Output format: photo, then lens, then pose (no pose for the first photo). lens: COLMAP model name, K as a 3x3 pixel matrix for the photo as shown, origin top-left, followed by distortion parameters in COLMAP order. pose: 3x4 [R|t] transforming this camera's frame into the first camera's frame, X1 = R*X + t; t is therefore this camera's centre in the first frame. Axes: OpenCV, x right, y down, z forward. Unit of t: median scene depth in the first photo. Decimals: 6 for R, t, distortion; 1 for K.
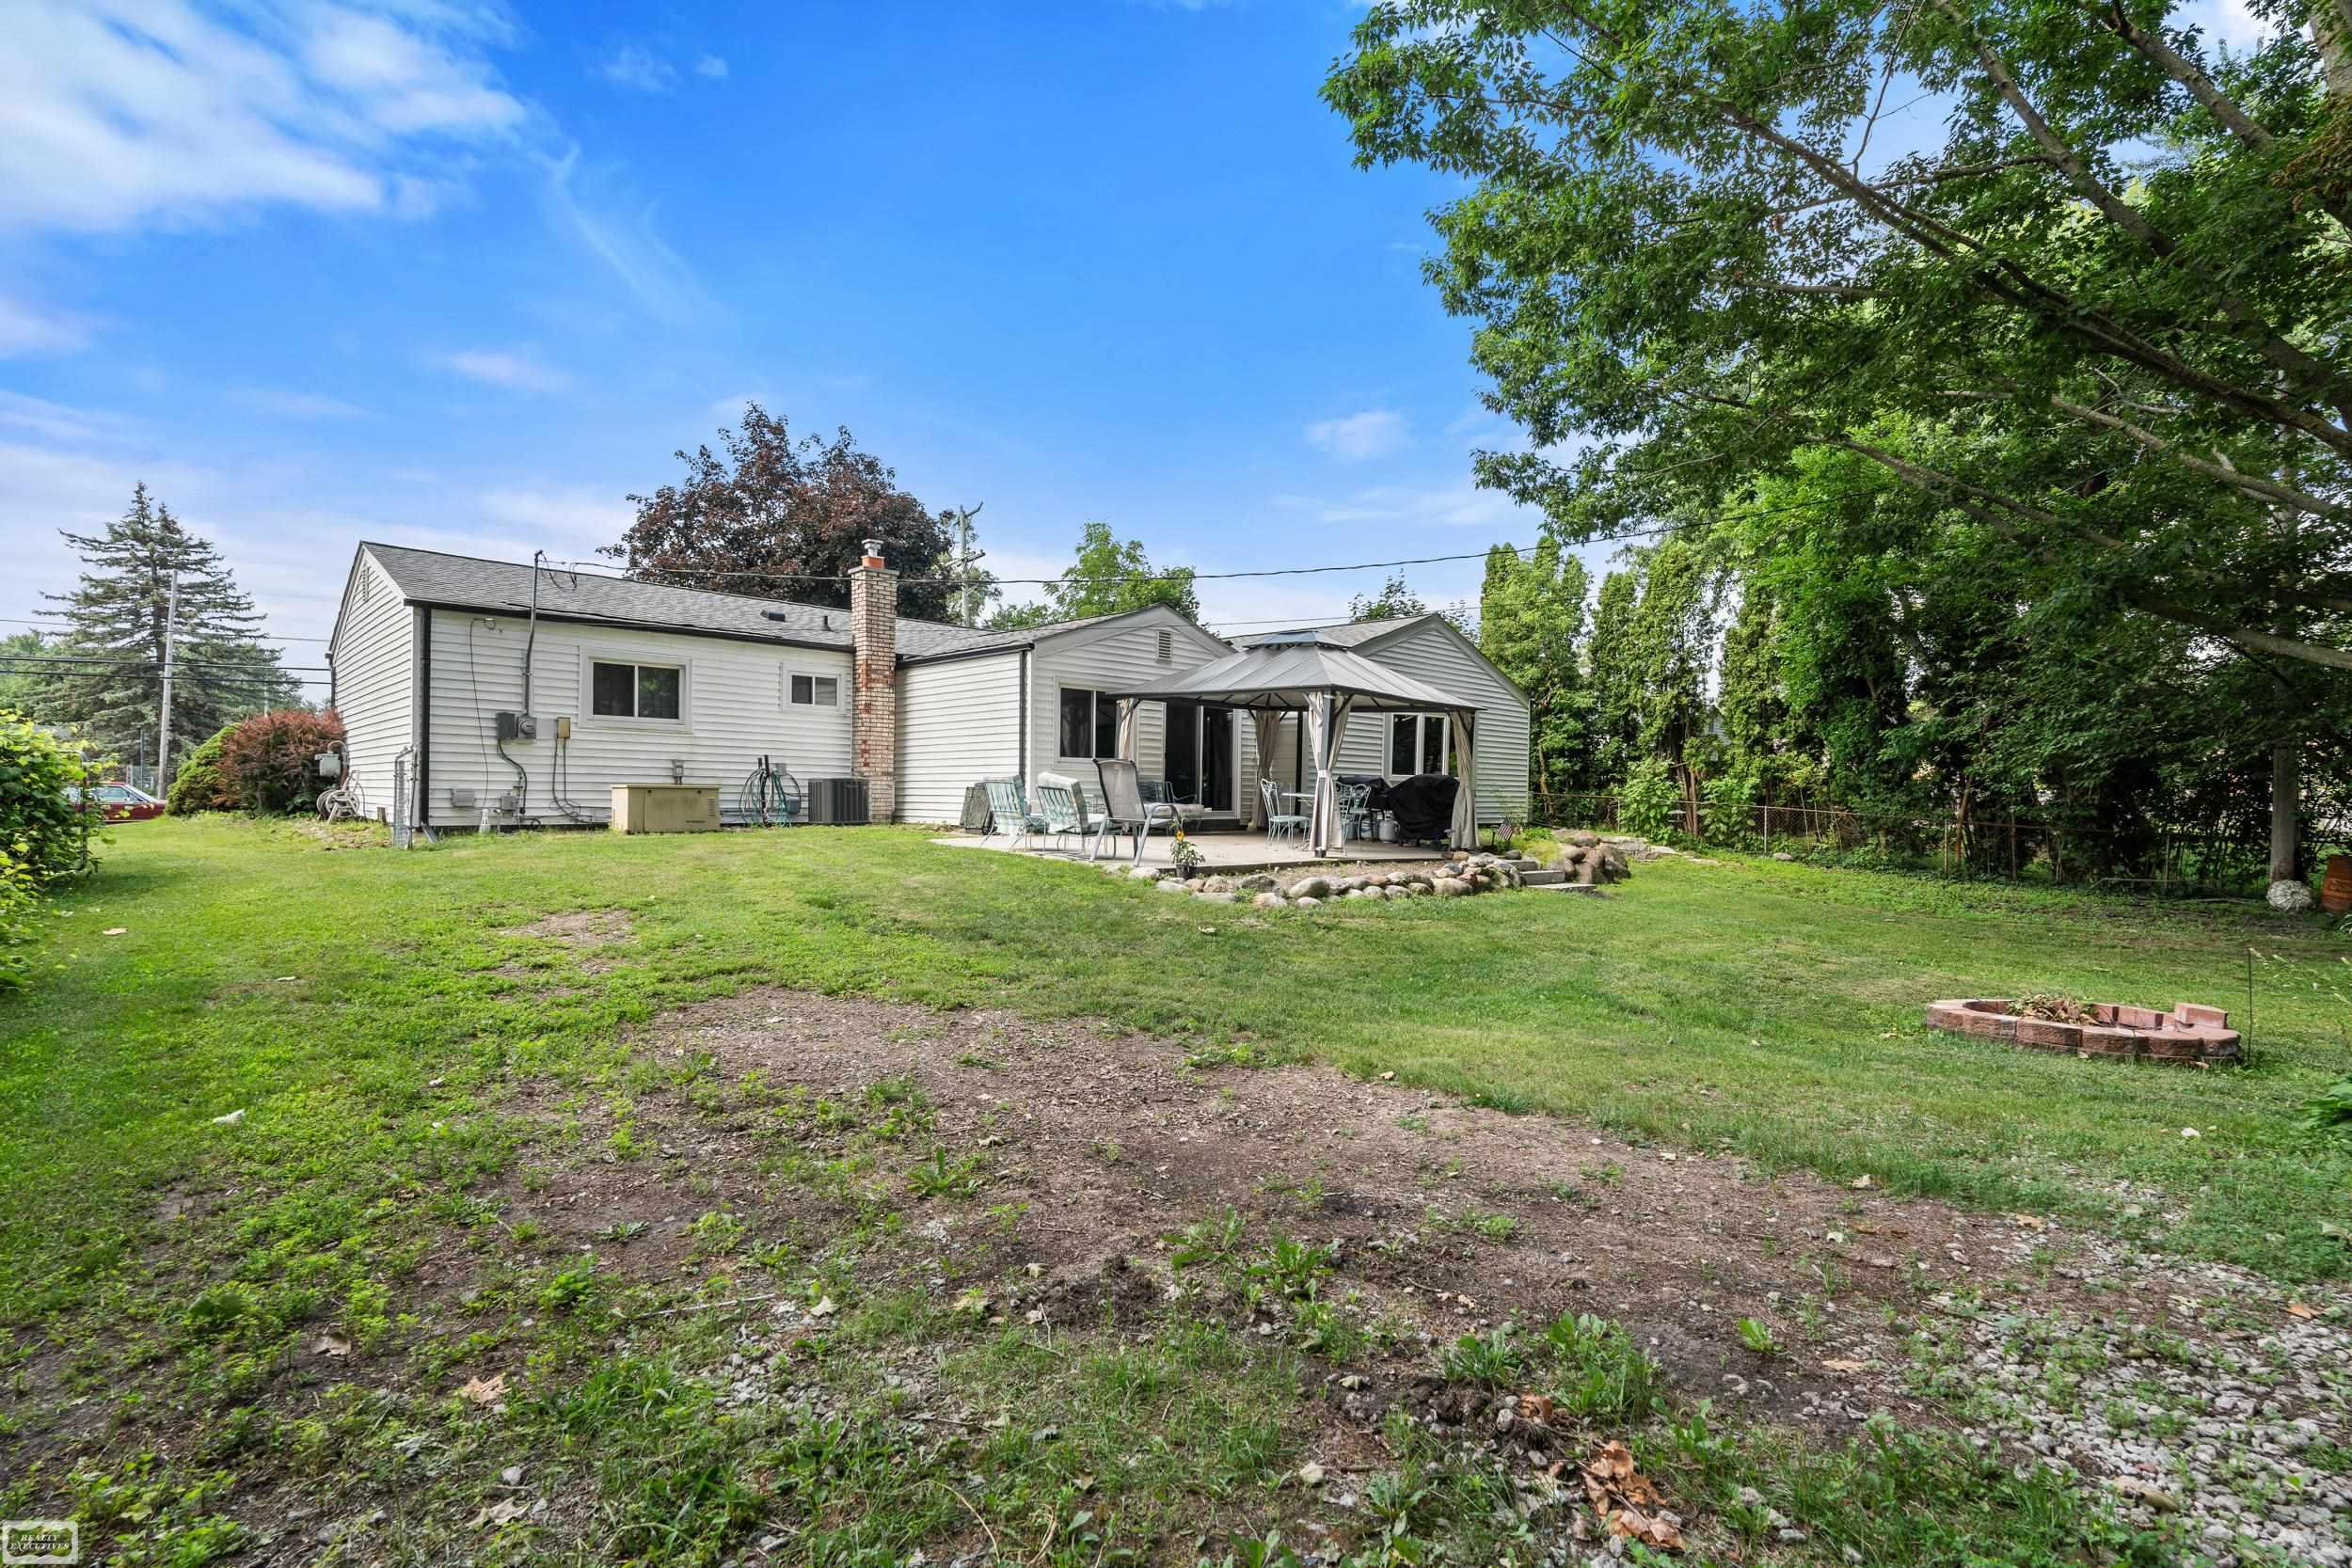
lens RADIAL K [[1028.1, 0, 1182.9], [0, 1028.1, 792.4], [0, 0, 1]] dist [-0.006181, 0.002282]
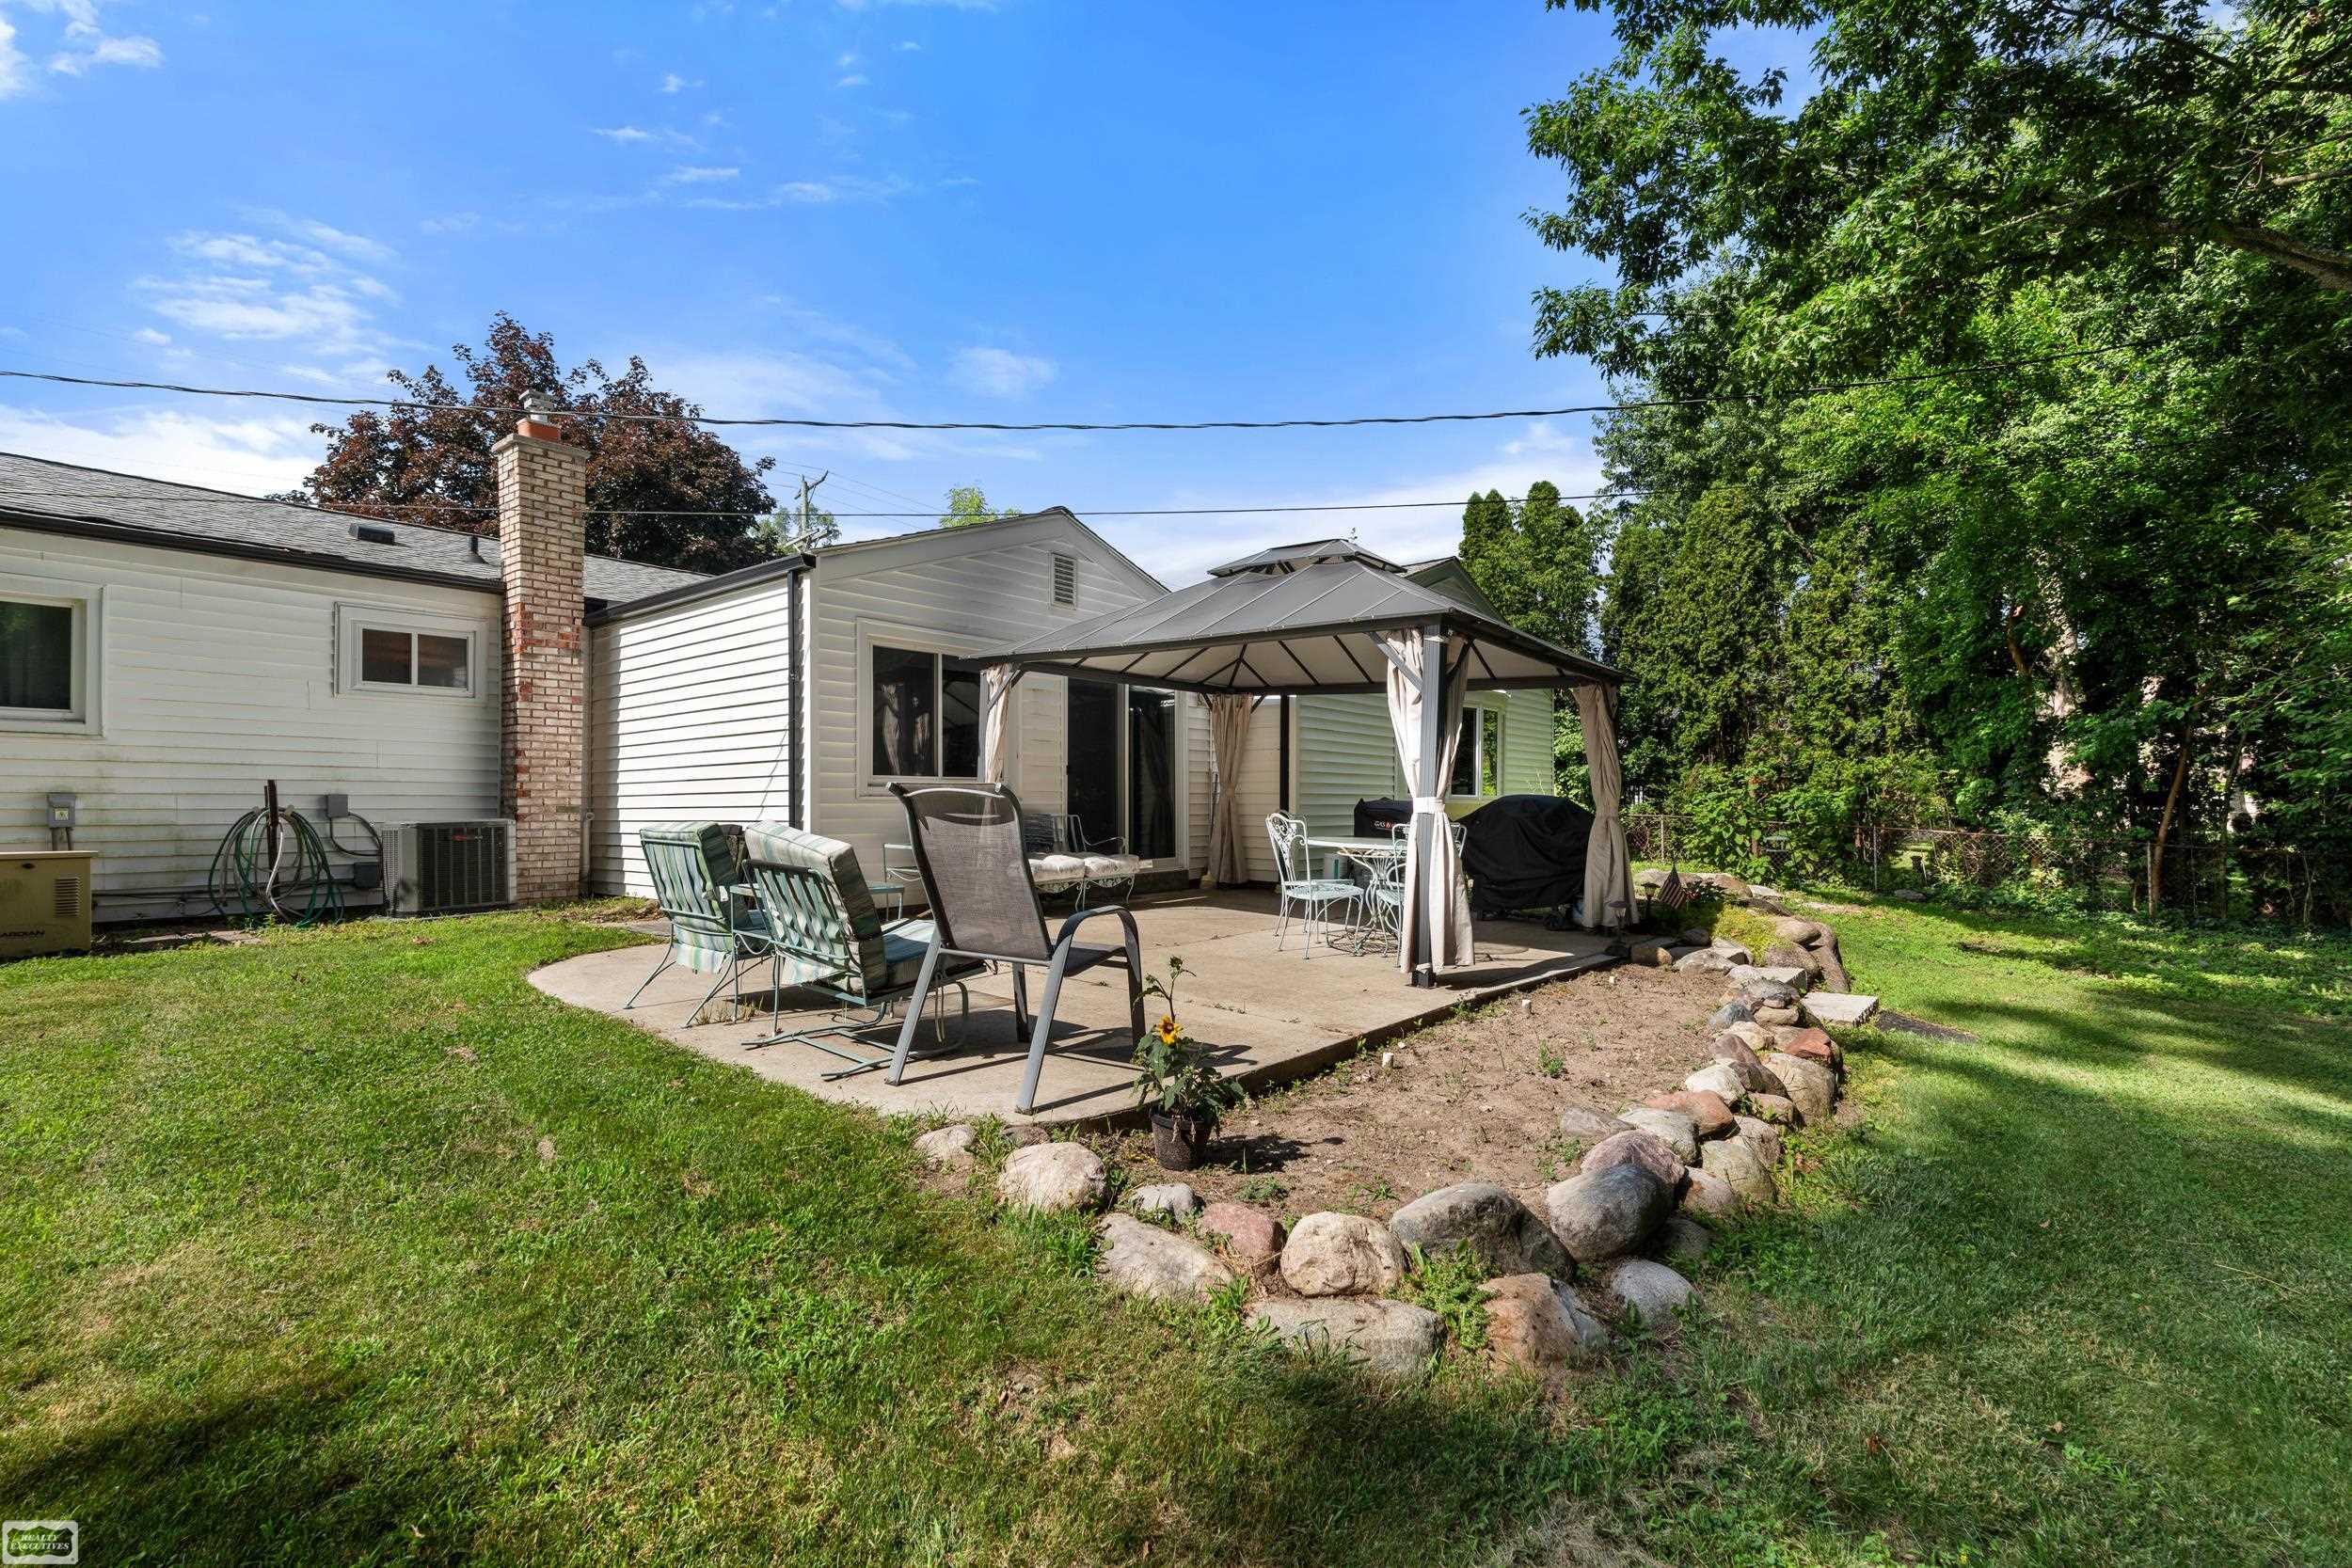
lens RADIAL K [[1028.1, 0, 1182.4], [0, 1028.1, 777.9], [0, 0, 1]] dist [-0.006181, 0.002282]
pose [[0.993429, -0.014473, 0.113530, -0.018080], [0.017351, 0.999551, -0.024409, -0.015733], [-0.113126, 0.026219, 0.993235, 0.407273]]
